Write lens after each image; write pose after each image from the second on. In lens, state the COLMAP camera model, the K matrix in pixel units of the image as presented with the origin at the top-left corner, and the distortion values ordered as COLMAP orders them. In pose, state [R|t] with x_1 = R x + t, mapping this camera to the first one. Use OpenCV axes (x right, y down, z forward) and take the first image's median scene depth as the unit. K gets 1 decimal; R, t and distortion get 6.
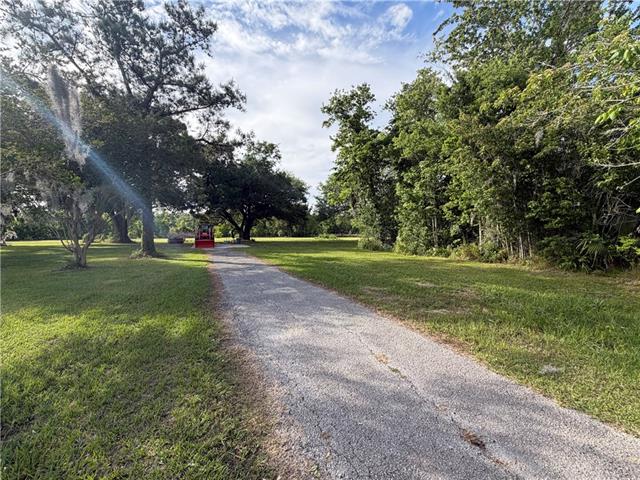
lens RADIAL K [[285.5, 0, 319.4], [0, 285.5, 240.0], [0, 0, 1]] dist [-0.000456, 0.000199]
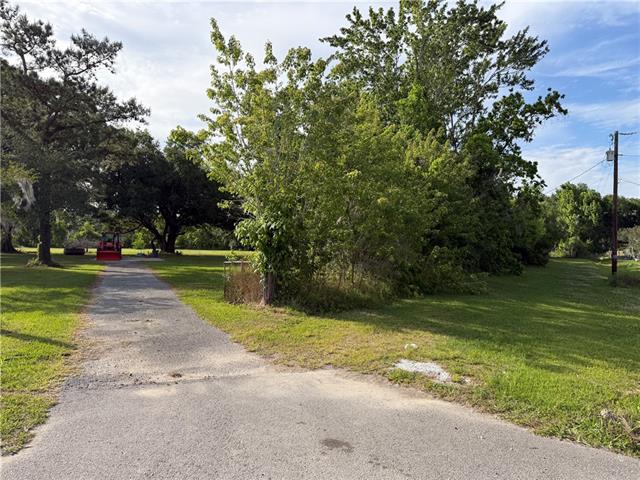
lens RADIAL K [[451.9, 0, 319.9], [0, 451.9, 239.7], [0, 0, 1]] dist [0.044364, -0.046896]
pose [[0.999092, 0.027262, 0.032735, 0.328225], [-0.026011, 0.998937, -0.038065, 0.001346], [-0.033738, 0.037179, 0.998739, -0.676404]]
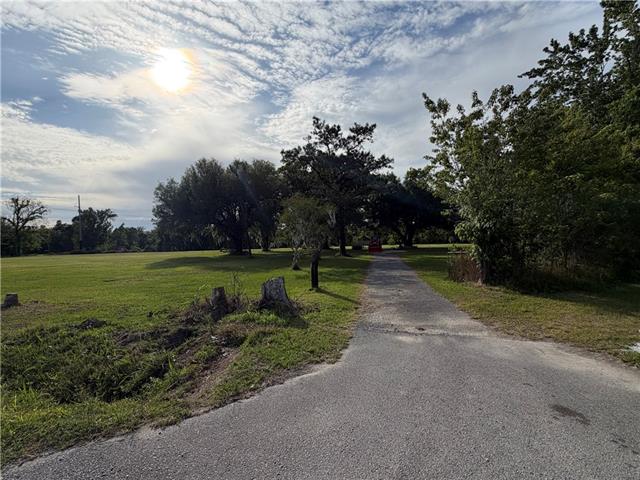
lens RADIAL K [[284.8, 0, 320.7], [0, 284.8, 242.7], [0, 0, 1]] dist [-0.000026, -0.000560]
pose [[0.832238, -0.015325, -0.554206, 0.316901], [0.007619, 0.999840, -0.016207, -0.001994], [0.554366, 0.009266, 0.832222, -0.652491]]
